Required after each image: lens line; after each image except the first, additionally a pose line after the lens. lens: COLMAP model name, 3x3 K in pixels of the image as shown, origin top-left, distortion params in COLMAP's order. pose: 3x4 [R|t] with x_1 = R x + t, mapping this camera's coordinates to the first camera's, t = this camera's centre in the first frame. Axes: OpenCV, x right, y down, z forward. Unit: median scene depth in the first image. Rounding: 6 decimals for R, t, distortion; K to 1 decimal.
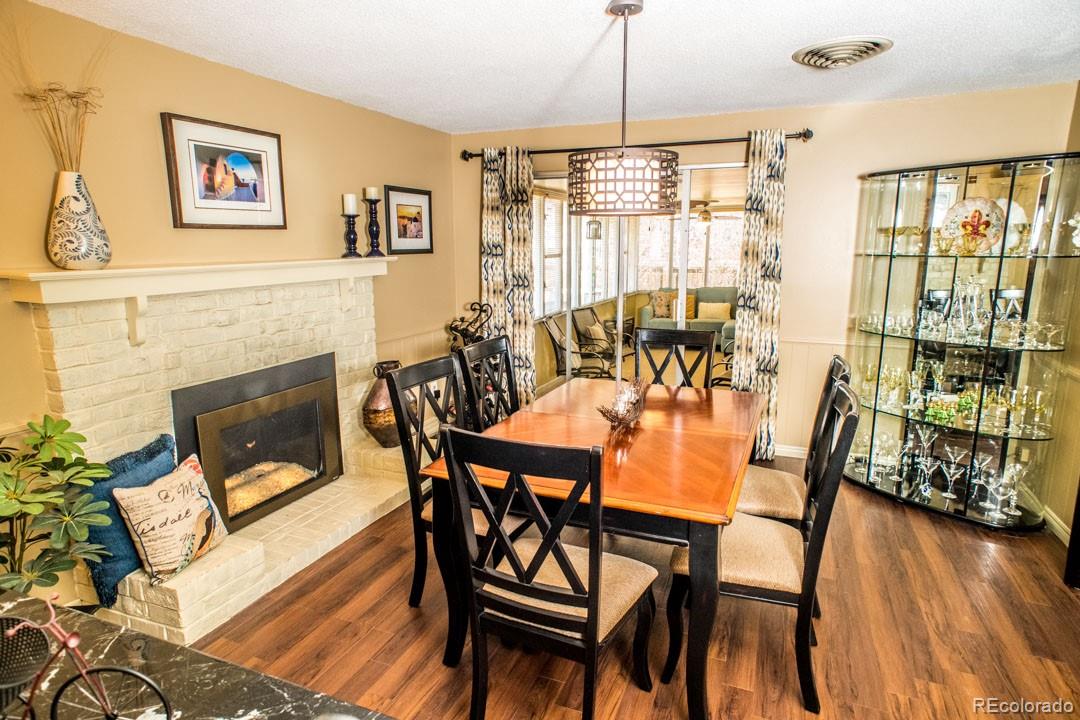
lens RADIAL K [[600.0, 0, 546.8], [0, 600.0, 357.8], [0, 0, 1]] dist [-0.019826, 0.030254]
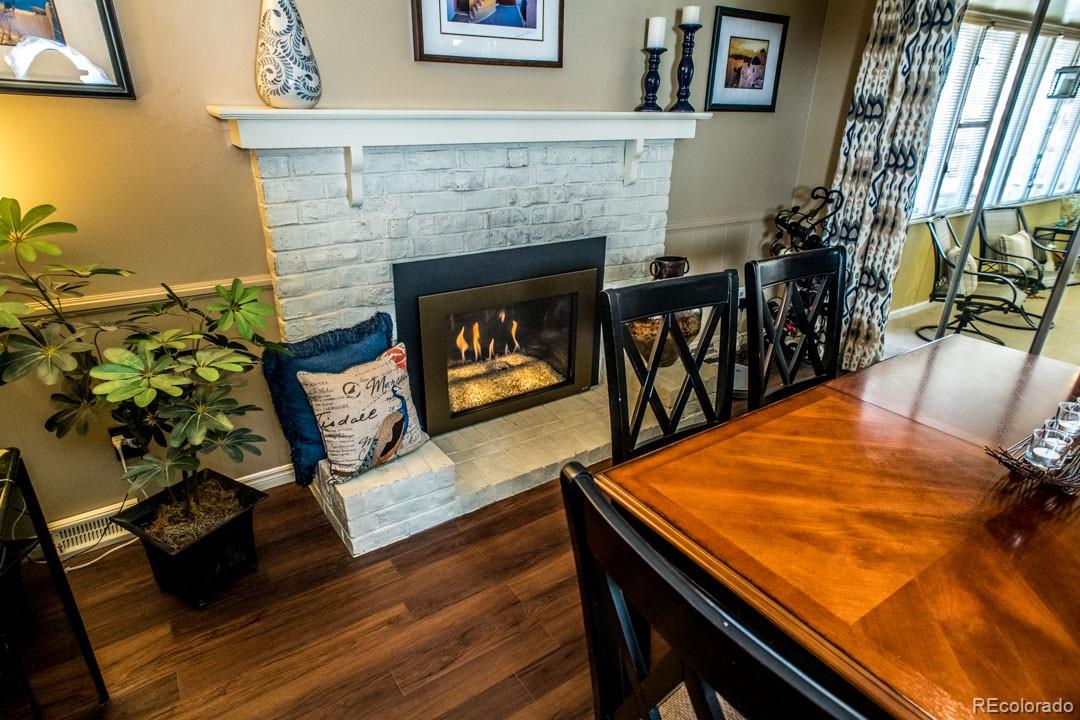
lens RADIAL K [[600.0, 0, 539.3], [0, 600.0, 359.6], [0, 0, 1]] dist [-0.019826, 0.030254]
pose [[0.833012, 0.227427, -0.504348, 0.008636], [-0.120432, 0.964283, 0.235914, -0.029595], [0.539988, -0.135779, 0.830649, 0.274399]]
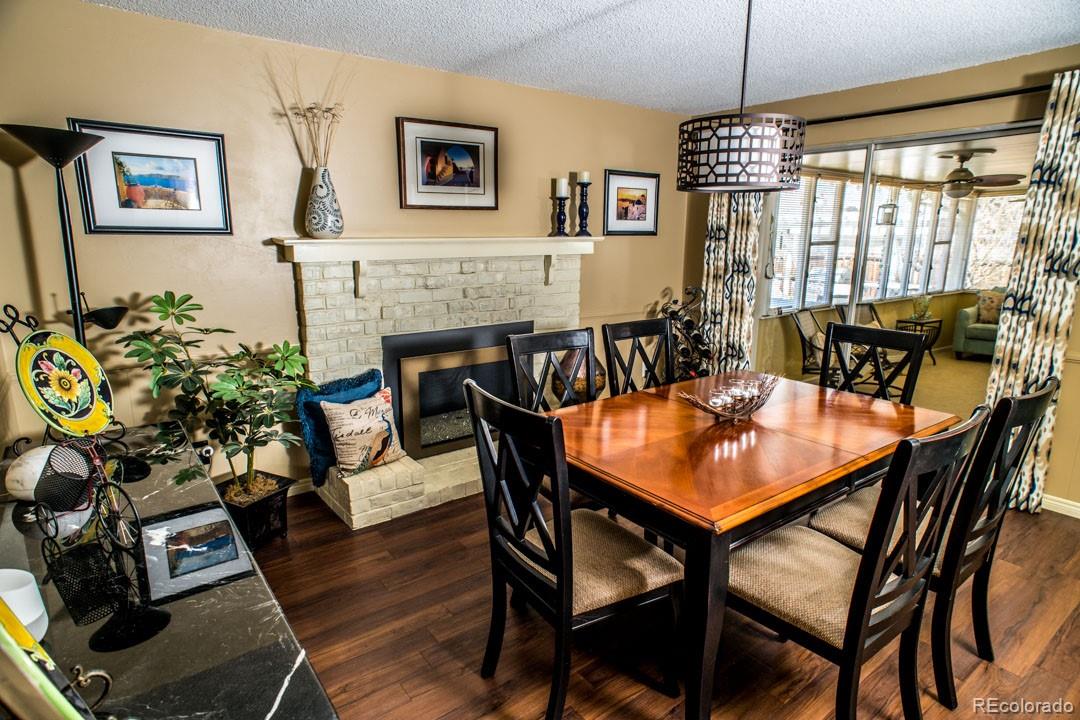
lens RADIAL K [[600.0, 0, 548.7], [0, 600.0, 353.1], [0, 0, 1]] dist [-0.019826, 0.030254]
pose [[0.867955, 0.109895, -0.484332, 0.218336], [-0.103927, 0.993810, 0.039252, 0.002953], [0.485648, 0.016266, 0.874003, 0.038636]]
